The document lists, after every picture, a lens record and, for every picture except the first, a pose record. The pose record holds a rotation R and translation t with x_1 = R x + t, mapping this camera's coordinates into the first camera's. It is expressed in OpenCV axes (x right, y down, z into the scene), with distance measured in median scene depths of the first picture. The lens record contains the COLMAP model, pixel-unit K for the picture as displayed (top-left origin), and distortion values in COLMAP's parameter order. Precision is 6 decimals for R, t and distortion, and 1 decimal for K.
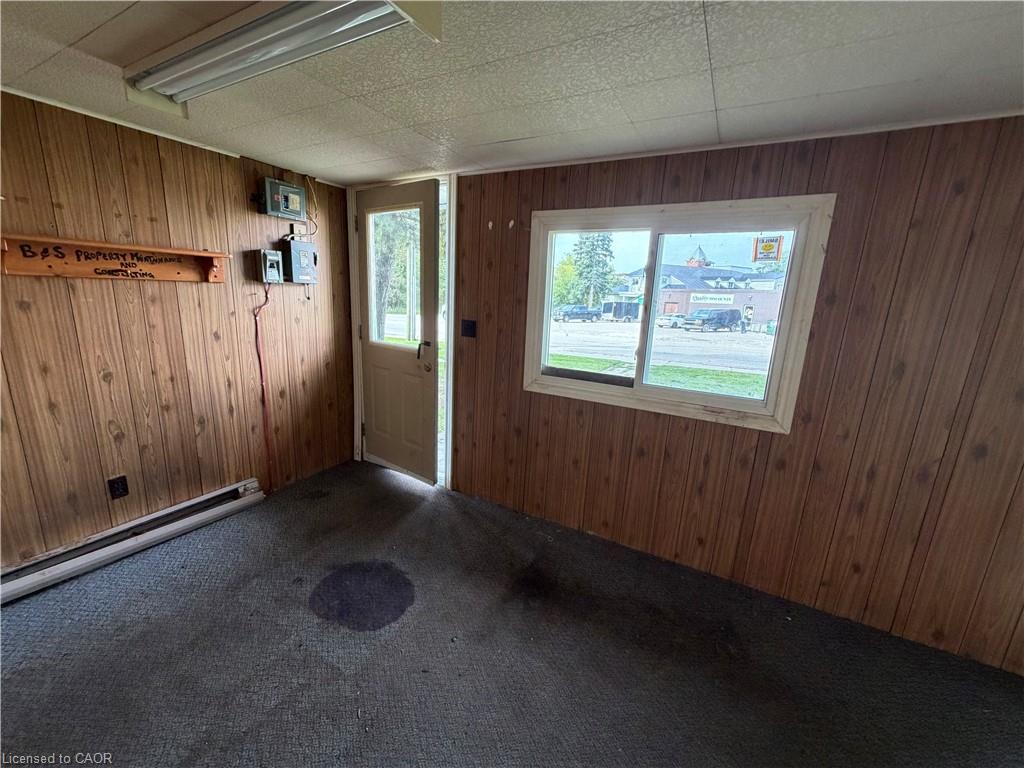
lens RADIAL K [[407.6, 0, 512.0], [0, 407.6, 384.0], [0, 0, 1]] dist [-0.000846, -0.000017]
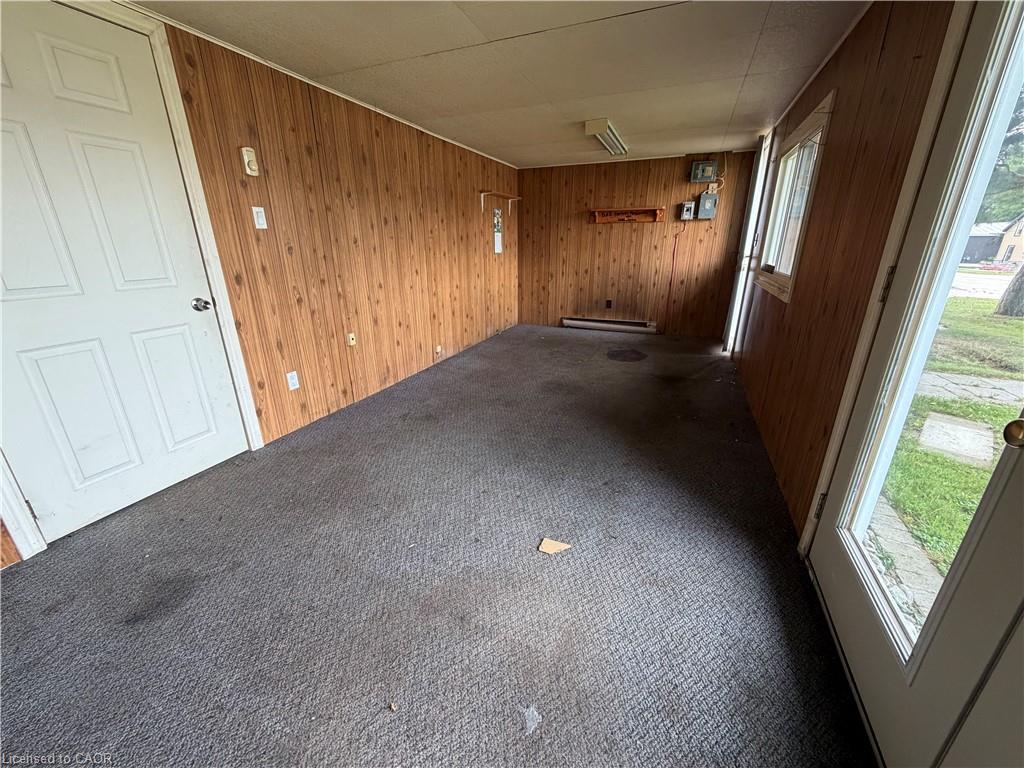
lens RADIAL K [[407.6, 0, 512.0], [0, 407.6, 384.0], [0, 0, 1]] dist [-0.000846, -0.000017]
pose [[0.116939, 0.288073, -0.950442, 1.476518], [-0.204177, 0.943538, 0.260859, 0.160082], [0.971924, 0.163554, 0.169154, 0.010650]]
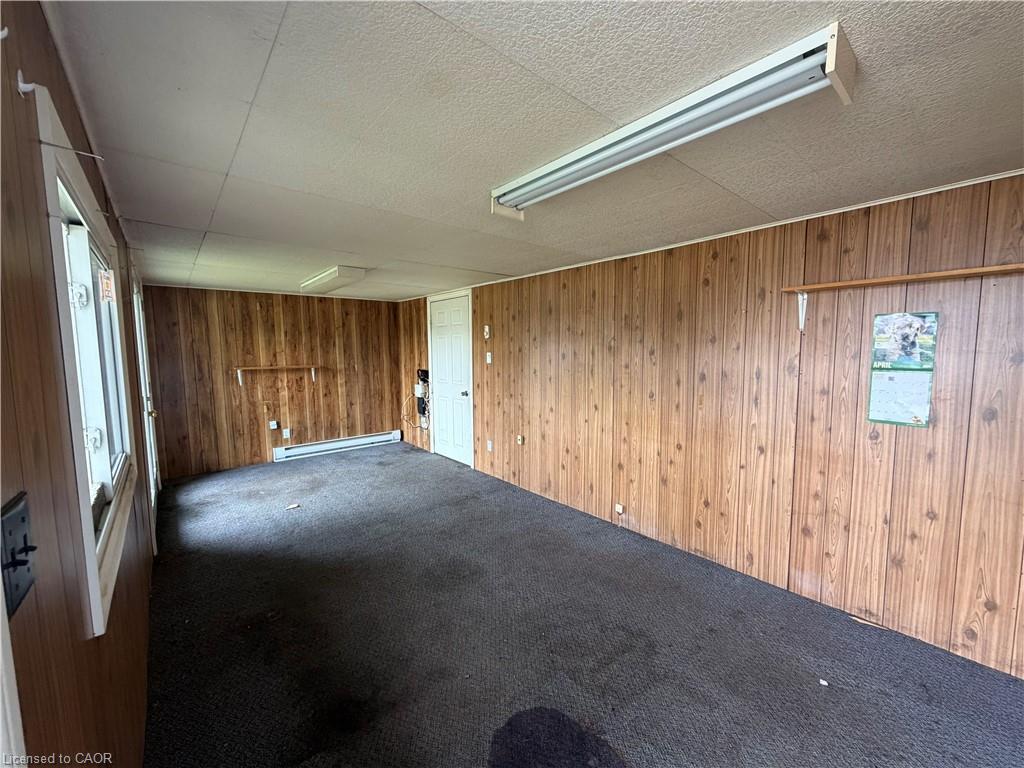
lens RADIAL K [[407.6, 0, 512.0], [0, 407.6, 384.0], [0, 0, 1]] dist [-0.000846, -0.000017]
pose [[-0.935762, -0.065982, 0.346404, -0.403269], [0.042990, 0.953665, 0.297785, -0.279277], [-0.350002, 0.293548, -0.889566, 1.199343]]
